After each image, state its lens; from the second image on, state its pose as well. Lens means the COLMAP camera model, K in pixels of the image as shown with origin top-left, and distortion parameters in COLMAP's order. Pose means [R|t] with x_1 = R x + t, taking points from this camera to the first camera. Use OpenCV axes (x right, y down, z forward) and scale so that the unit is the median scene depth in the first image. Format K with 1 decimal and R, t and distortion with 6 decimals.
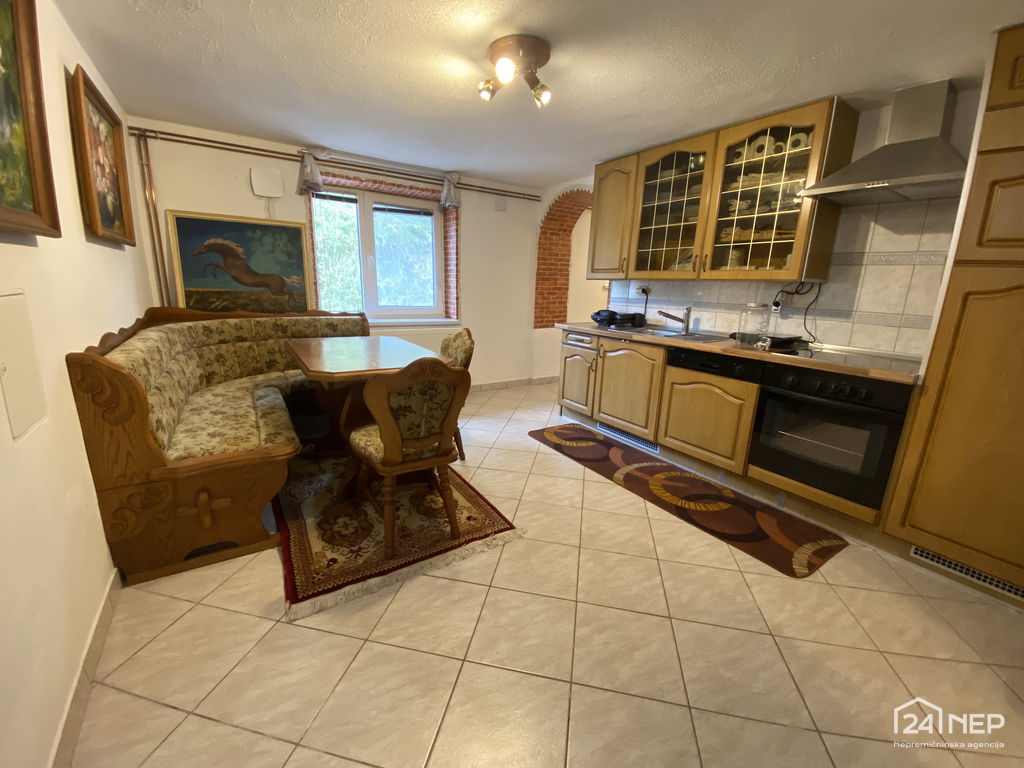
lens RADIAL K [[414.5, 0, 504.4], [0, 414.5, 388.1], [0, 0, 1]] dist [0.005741, -0.013191]
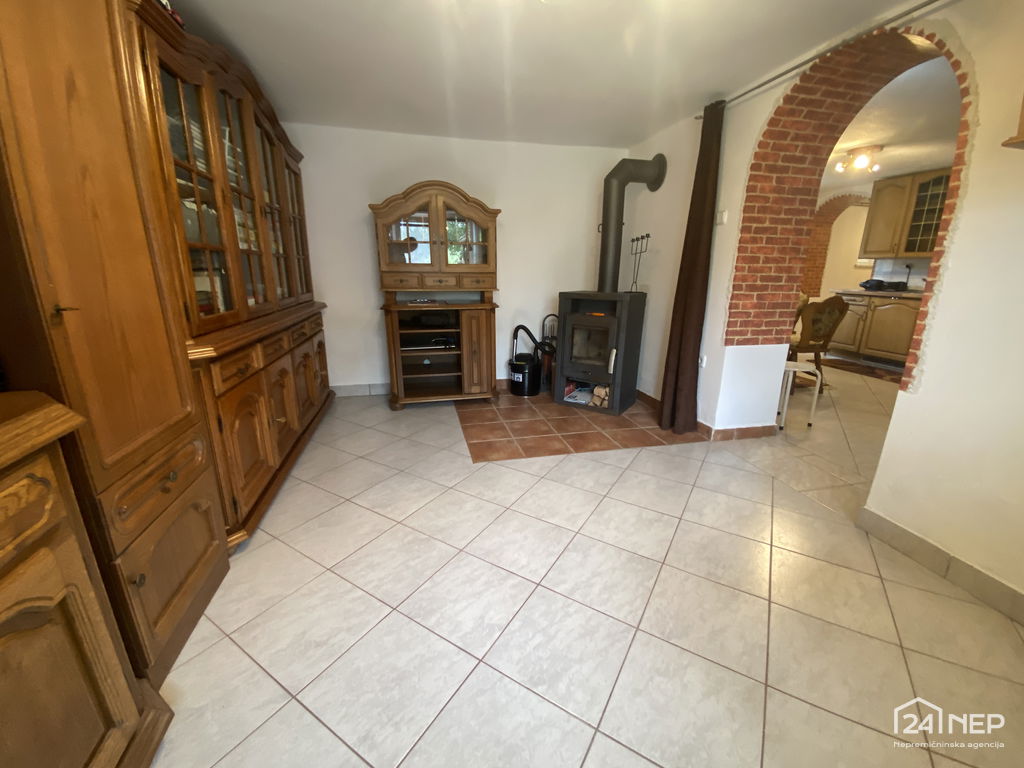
lens RADIAL K [[414.5, 0, 509.4], [0, 414.5, 384.5], [0, 0, 1]] dist [0.005741, -0.013191]
pose [[0.937786, 0.070522, -0.339977, -0.495128], [-0.063706, 0.997481, 0.031185, 0.242859], [0.341320, -0.007586, 0.939917, -0.903029]]
